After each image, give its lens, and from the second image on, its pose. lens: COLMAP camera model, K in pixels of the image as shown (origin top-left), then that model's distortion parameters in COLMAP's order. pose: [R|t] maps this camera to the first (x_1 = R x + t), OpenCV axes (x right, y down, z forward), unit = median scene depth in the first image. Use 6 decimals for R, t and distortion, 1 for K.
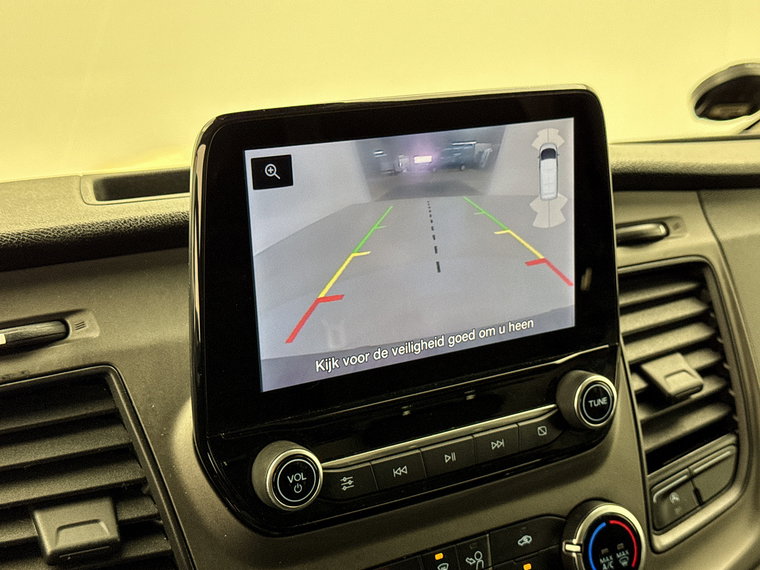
lens RADIAL K [[1119.1, 0, 382.0], [0, 1119.1, 285.6], [0, 0, 1]] dist [0.140758, -0.180093]
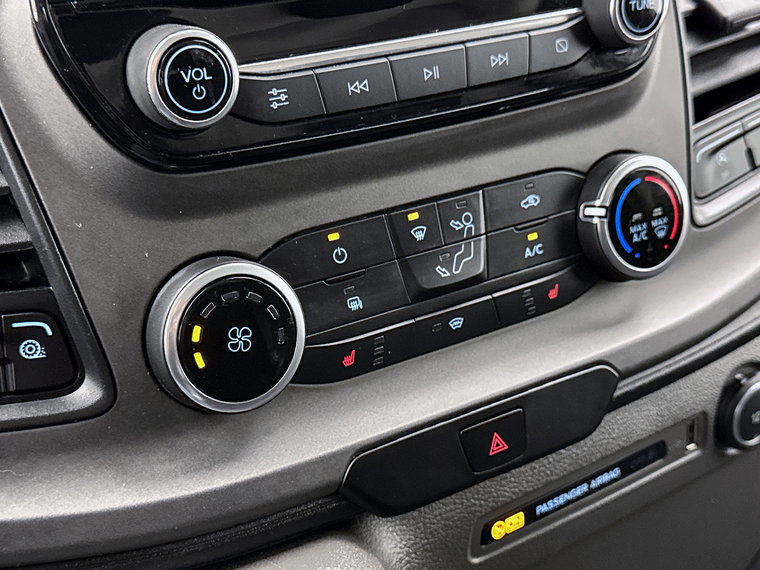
lens RADIAL K [[1041.1, 0, 380.0], [0, 1041.1, 285.0], [0, 0, 1]] dist [0.155171, -0.280716]
pose [[0.999395, -0.004162, 0.034534, 0.006482], [-0.002570, 0.981267, 0.192636, 0.148634], [-0.034688, -0.192608, 0.980662, 0.332189]]
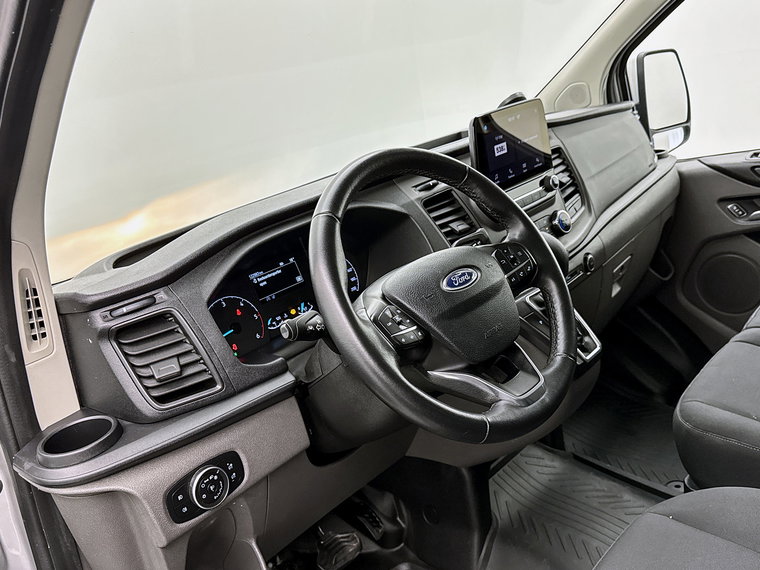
lens RADIAL K [[689.6, 0, 380.0], [0, 689.6, 285.0], [0, 0, 1]] dist [0.136037, -0.356882]
pose [[0.949542, -0.211479, 0.231617, -0.966968], [0.204101, 0.977367, 0.055652, 0.189102], [-0.238144, -0.005571, 0.971214, -1.103267]]
